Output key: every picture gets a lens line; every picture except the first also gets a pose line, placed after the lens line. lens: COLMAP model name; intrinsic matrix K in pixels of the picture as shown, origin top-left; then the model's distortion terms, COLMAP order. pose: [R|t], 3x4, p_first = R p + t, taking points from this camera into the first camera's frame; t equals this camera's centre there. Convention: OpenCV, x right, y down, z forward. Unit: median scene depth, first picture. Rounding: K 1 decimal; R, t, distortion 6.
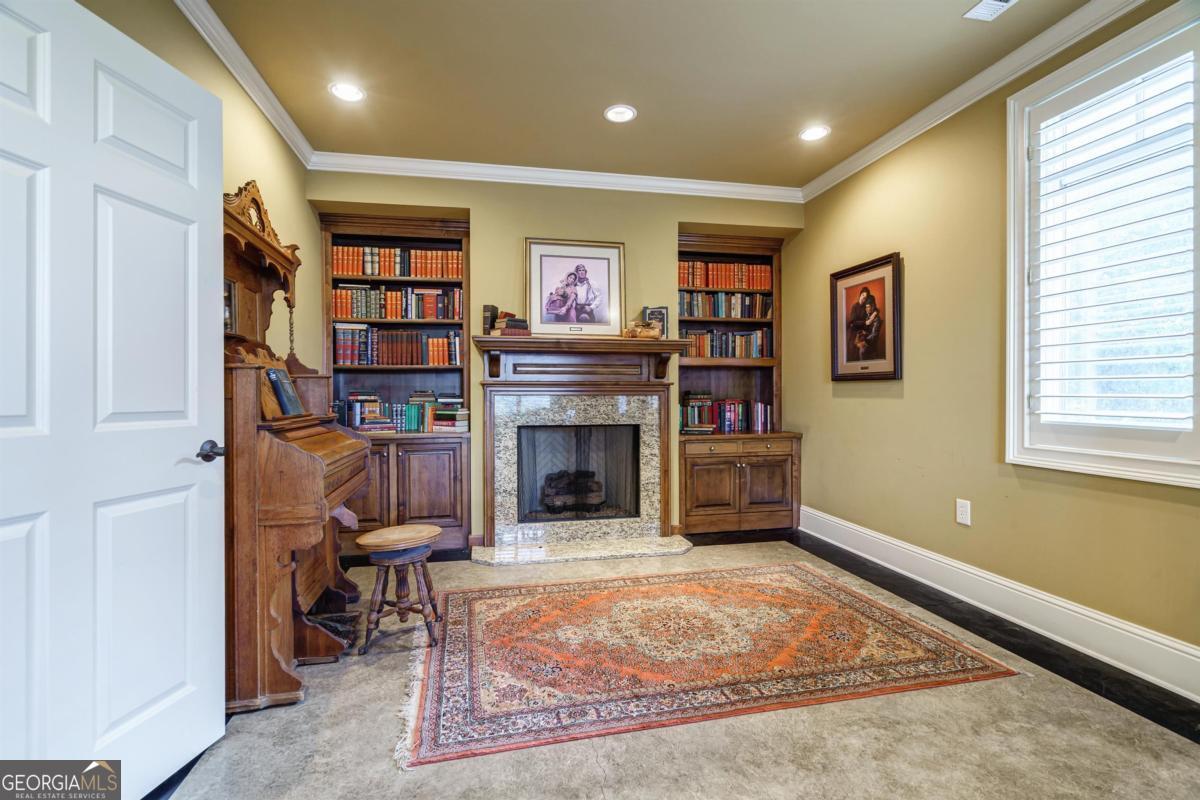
lens RADIAL K [[550.8, 0, 598.0], [0, 550.8, 393.1], [0, 0, 1]] dist [-0.000979, 0.000016]
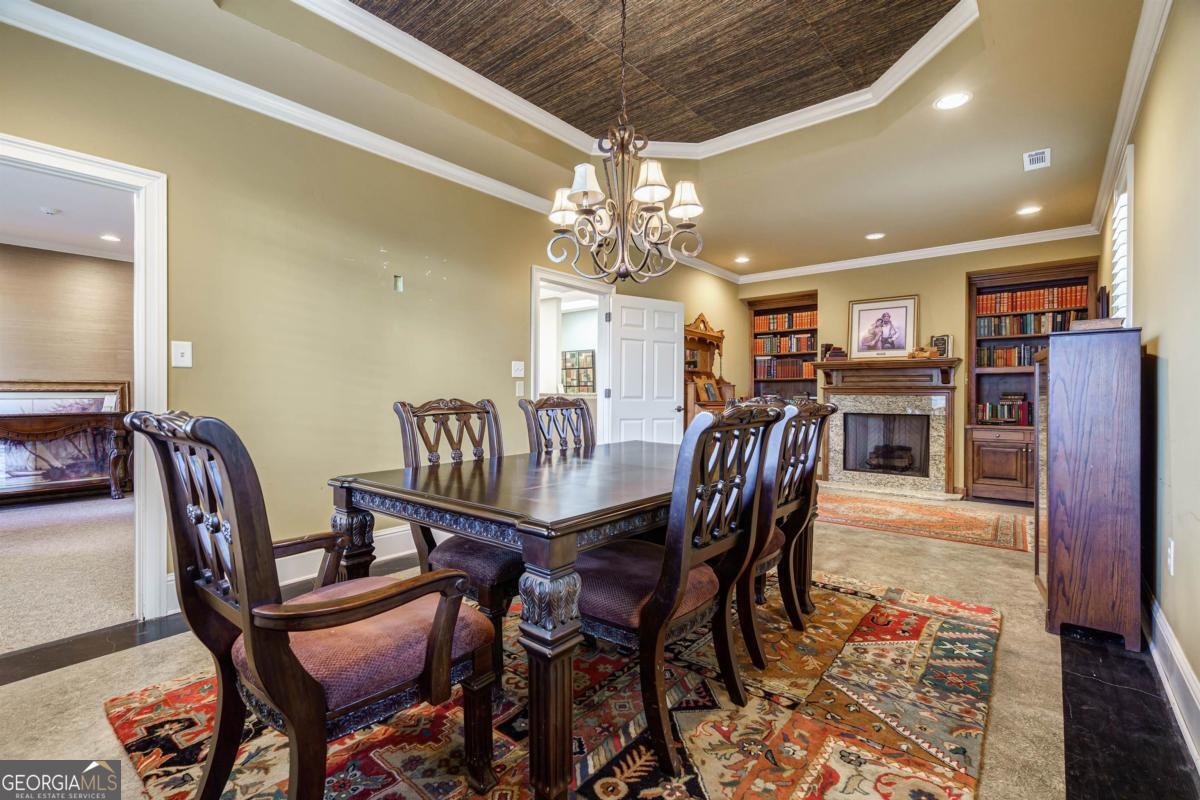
lens RADIAL K [[550.8, 0, 597.6], [0, 550.8, 397.7], [0, 0, 1]] dist [-0.000979, 0.000016]
pose [[0.628443, 0.008361, -0.777811, 0.666256], [-0.007073, 0.999962, 0.005035, 0.008924], [0.777824, 0.002337, 0.628478, -0.627866]]
